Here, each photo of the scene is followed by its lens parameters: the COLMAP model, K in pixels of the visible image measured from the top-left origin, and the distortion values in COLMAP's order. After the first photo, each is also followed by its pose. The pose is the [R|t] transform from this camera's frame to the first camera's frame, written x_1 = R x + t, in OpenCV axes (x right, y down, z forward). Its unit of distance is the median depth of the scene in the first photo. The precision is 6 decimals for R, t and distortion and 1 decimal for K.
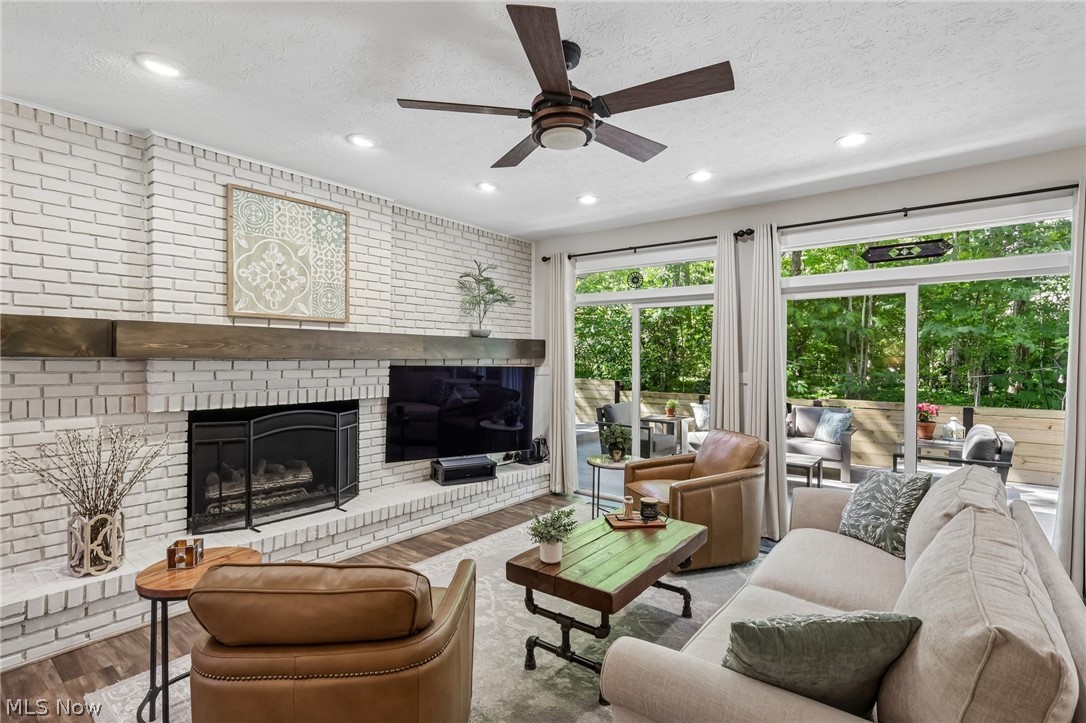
lens RADIAL K [[525.2, 0, 537.8], [0, 525.2, 371.1], [0, 0, 1]] dist [0.000088, 0.000951]
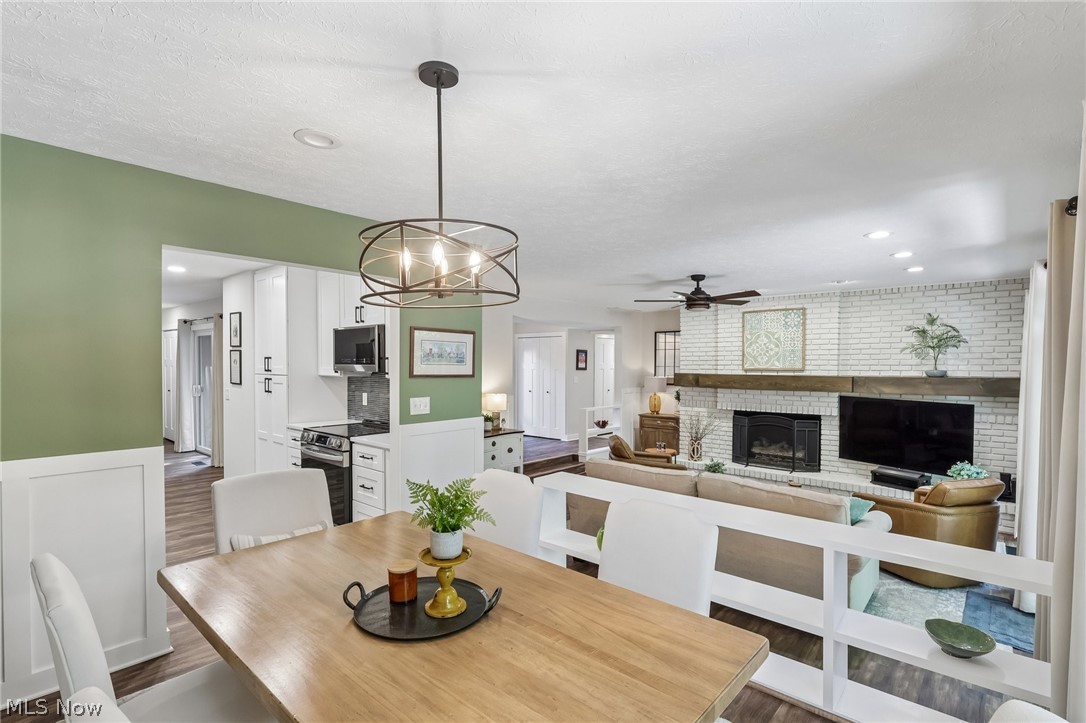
lens RADIAL K [[518.9, 0, 546.1], [0, 518.9, 382.2], [0, 0, 1]] dist [-0.001433, -0.000089]
pose [[-0.056623, 0.027872, -0.998006, 1.557218], [-0.027216, 0.999196, 0.029449, -0.086725], [0.998025, 0.028829, -0.055819, 0.255995]]
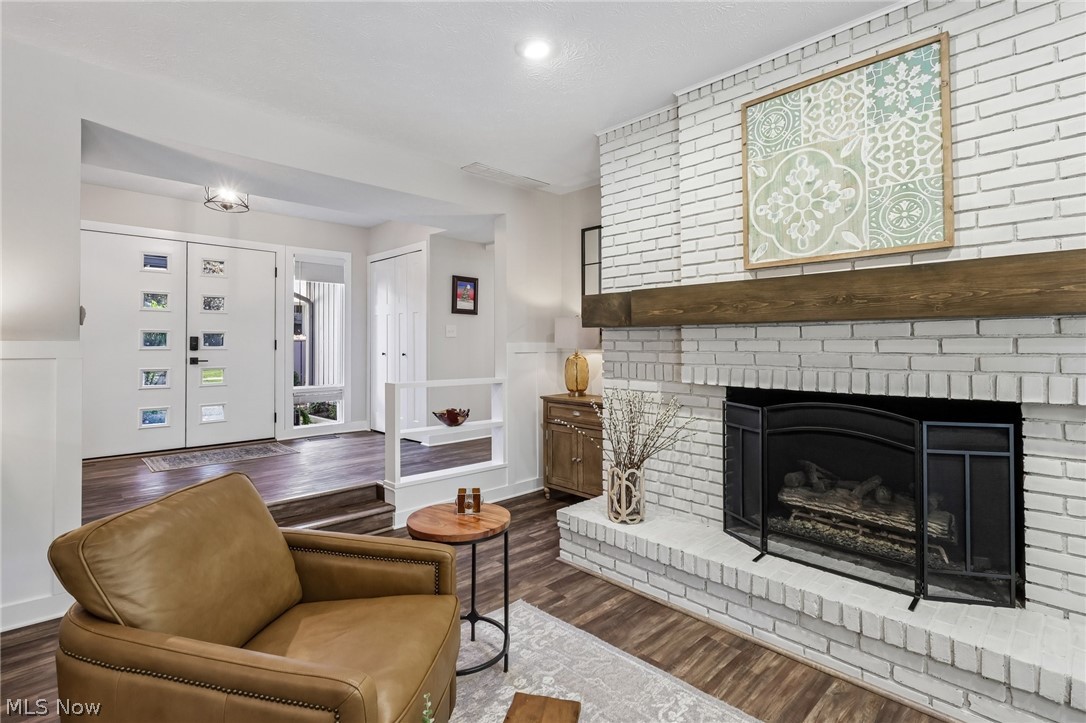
lens RADIAL K [[529.9, 0, 537.8], [0, 529.9, 339.1], [0, 0, 1]] dist [0.001403, 0.000006]
pose [[-0.143698, -0.013971, -0.989523, 0.224337], [-0.023543, 0.999666, -0.010695, 0.013105], [0.989341, 0.021760, -0.143979, 0.740815]]
